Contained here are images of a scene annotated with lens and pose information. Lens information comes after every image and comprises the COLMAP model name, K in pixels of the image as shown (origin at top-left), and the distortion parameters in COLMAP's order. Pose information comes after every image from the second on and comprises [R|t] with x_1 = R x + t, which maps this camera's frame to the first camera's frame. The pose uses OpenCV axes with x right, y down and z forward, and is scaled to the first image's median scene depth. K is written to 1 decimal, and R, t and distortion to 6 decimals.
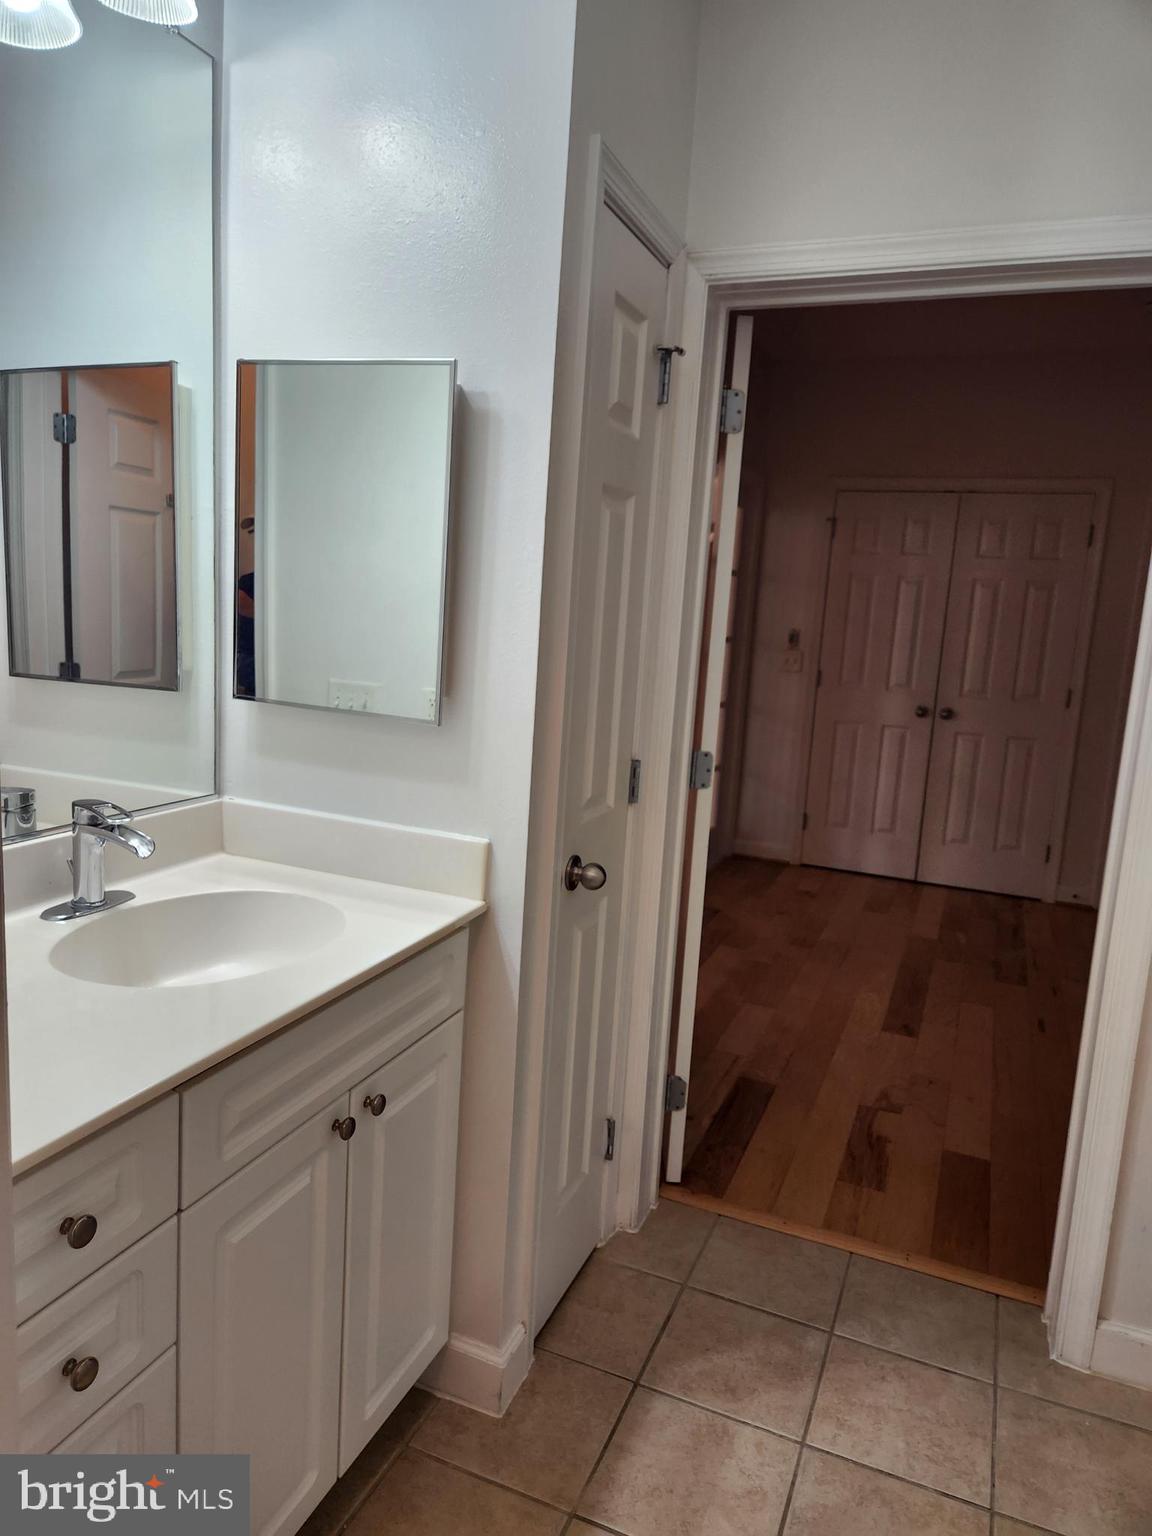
lens RADIAL K [[1017.5, 0, 573.9], [0, 1017.5, 775.6], [0, 0, 1]] dist [0.076466, -0.048225]
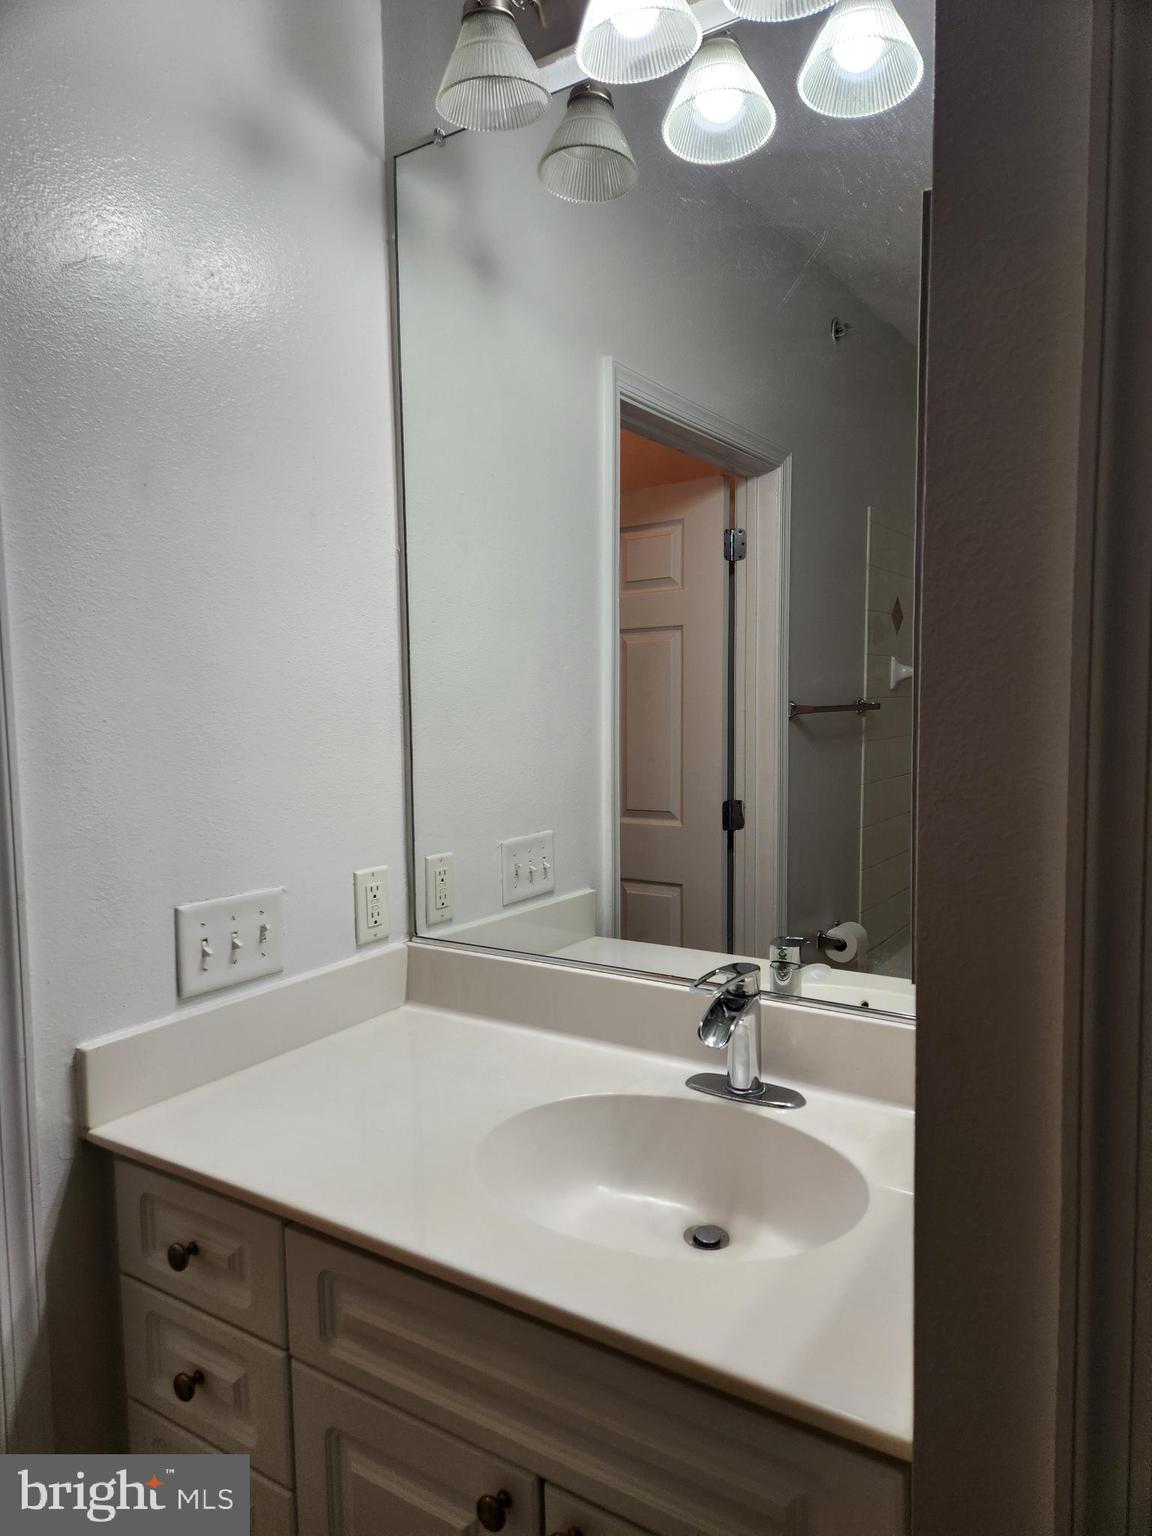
lens RADIAL K [[1017.5, 0, 573.9], [0, 1017.5, 775.6], [0, 0, 1]] dist [0.076466, -0.048225]
pose [[-0.185797, 0.029441, -0.982147, 0.422745], [-0.155070, 0.986146, 0.058897, -0.175879], [0.970275, 0.163245, -0.178657, 1.104105]]
